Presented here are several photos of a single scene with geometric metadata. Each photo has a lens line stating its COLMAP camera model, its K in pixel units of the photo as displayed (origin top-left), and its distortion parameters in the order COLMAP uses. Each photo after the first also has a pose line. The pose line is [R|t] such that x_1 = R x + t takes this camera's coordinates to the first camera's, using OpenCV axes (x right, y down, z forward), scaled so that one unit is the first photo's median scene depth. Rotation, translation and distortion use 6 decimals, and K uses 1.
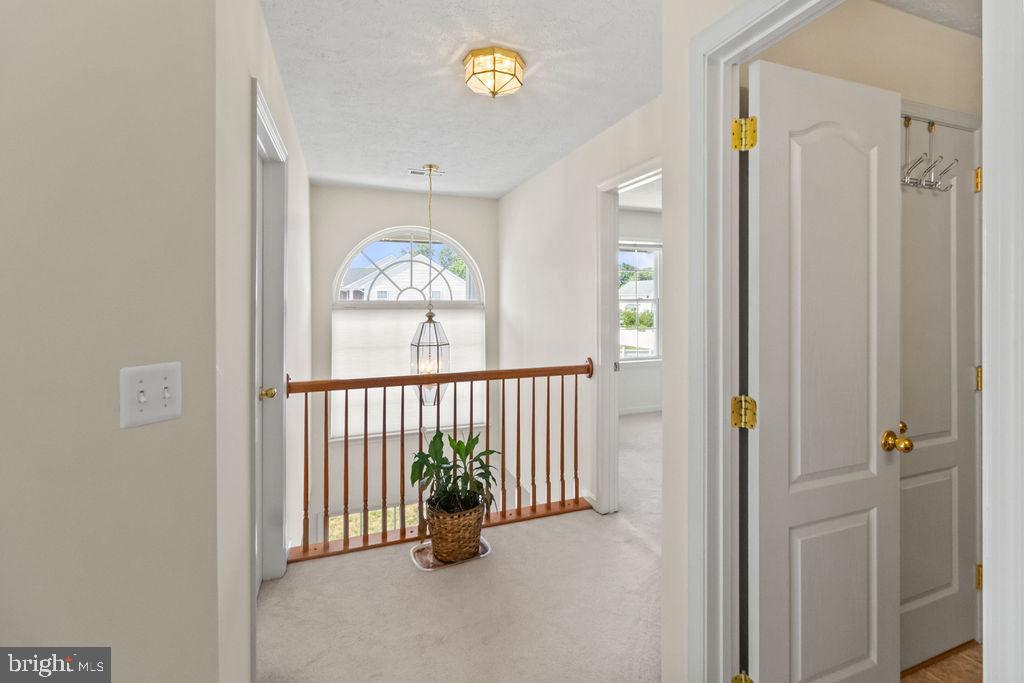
lens RADIAL K [[443.9, 0, 508.8], [0, 443.9, 301.9], [0, 0, 1]] dist [-0.032355, 0.000007]
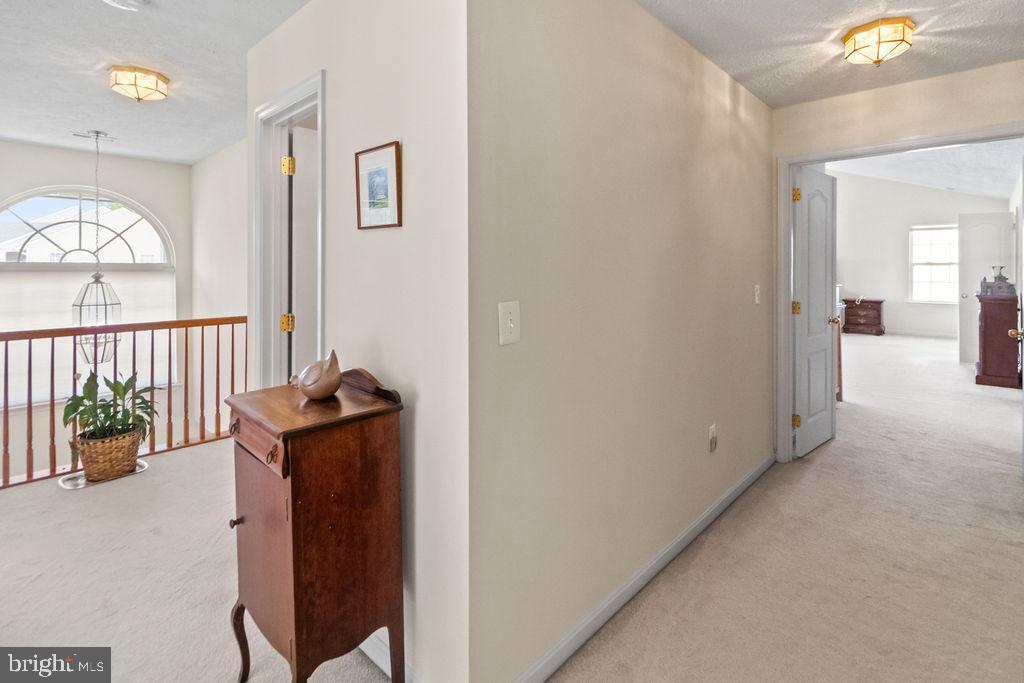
lens RADIAL K [[489.1, 0, 525.9], [0, 489.1, 271.4], [0, 0, 1]] dist [0.001558, -0.000526]
pose [[0.891641, -0.001267, 0.452740, 0.261507], [-0.000411, 0.999993, 0.003607, 0.017832], [-0.452742, -0.003403, 0.891635, -0.630230]]
